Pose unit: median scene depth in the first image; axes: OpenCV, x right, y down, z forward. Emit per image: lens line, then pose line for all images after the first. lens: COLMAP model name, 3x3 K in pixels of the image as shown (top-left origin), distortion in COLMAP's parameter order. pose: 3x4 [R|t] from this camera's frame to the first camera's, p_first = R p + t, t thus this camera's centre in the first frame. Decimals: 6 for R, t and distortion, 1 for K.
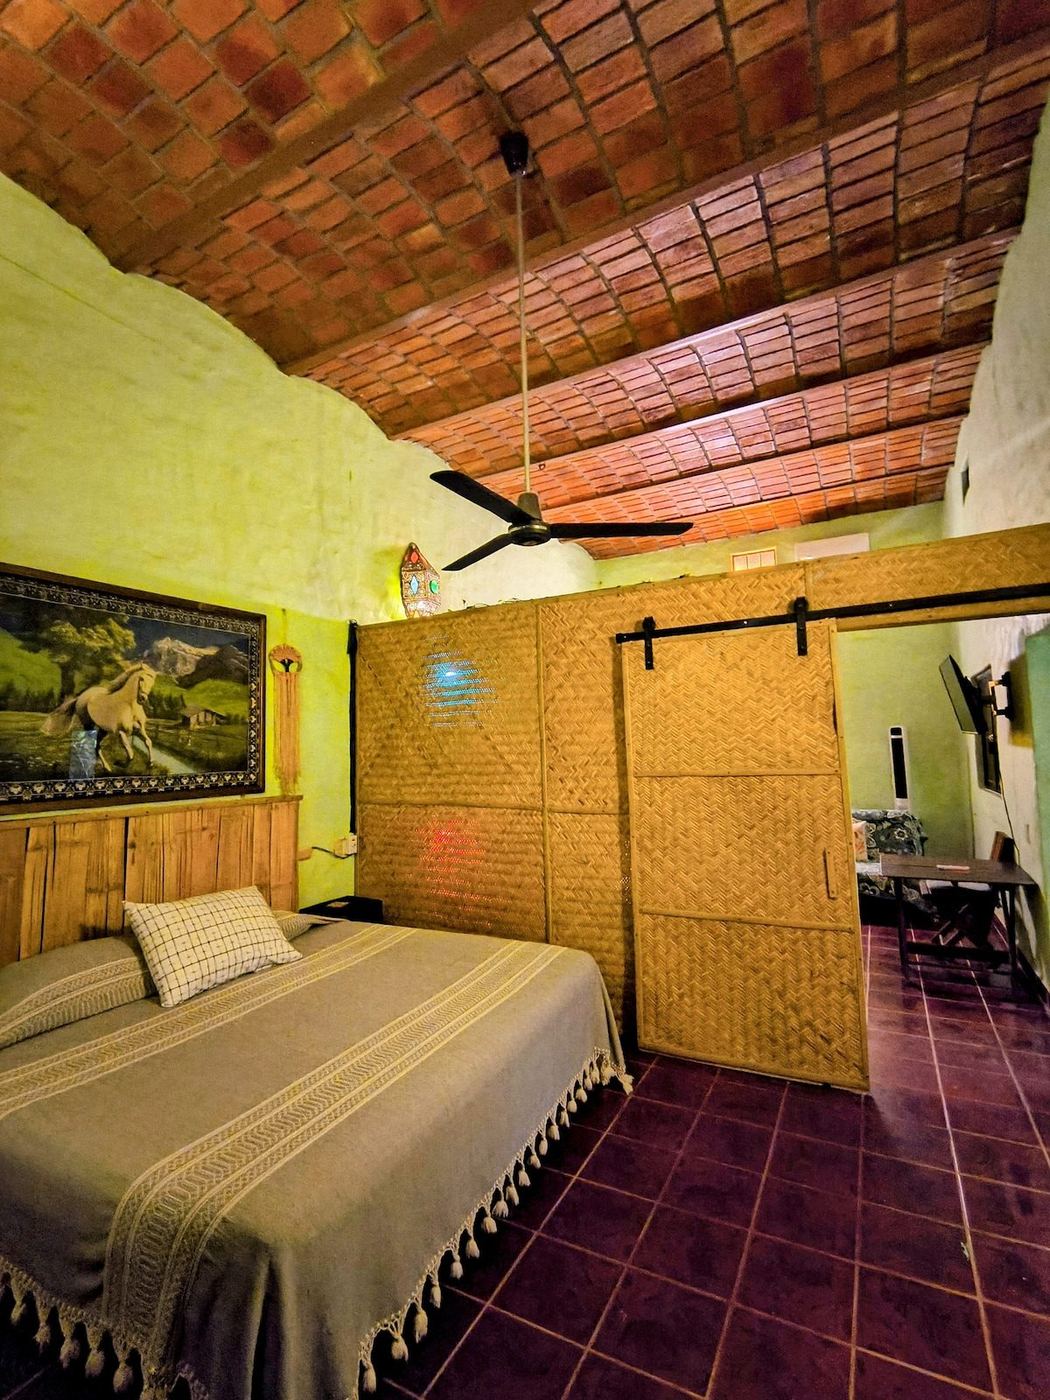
lens RADIAL K [[645.5, 0, 526.1], [0, 645.5, 696.4], [0, 0, 1]] dist [0.002272, 0.000468]
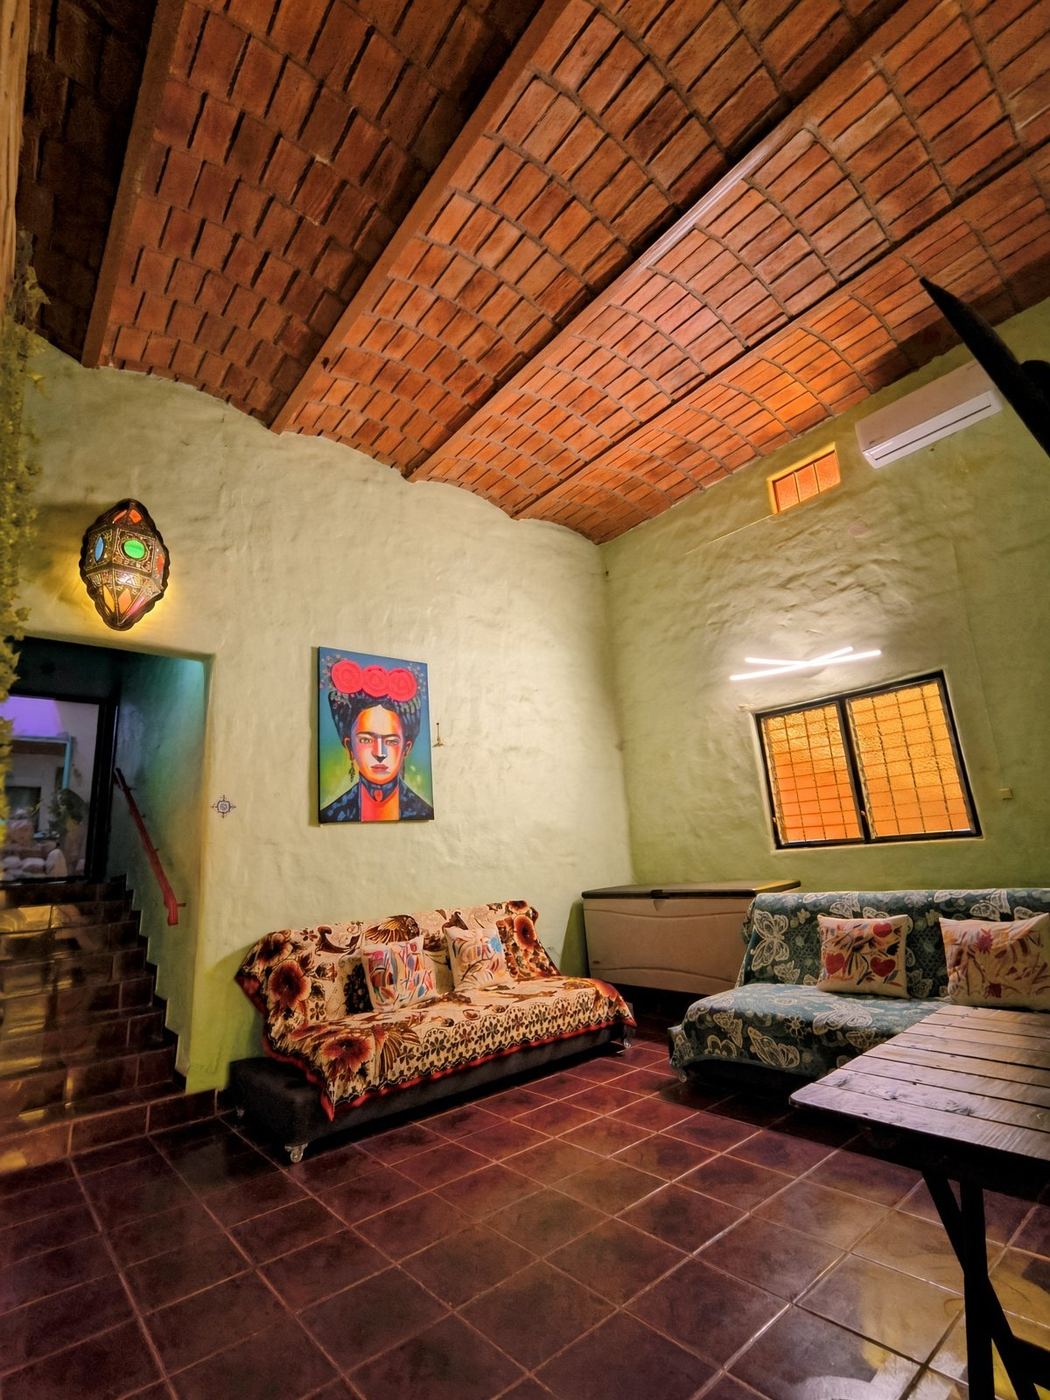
lens RADIAL K [[645.5, 0, 525.4], [0, 645.5, 700.1], [0, 0, 1]] dist [0.002272, 0.000468]
pose [[0.930534, -0.125374, -0.344075, 0.365164], [0.073725, 0.984468, -0.159334, 0.099955], [0.358707, 0.122899, 0.925324, 0.450700]]
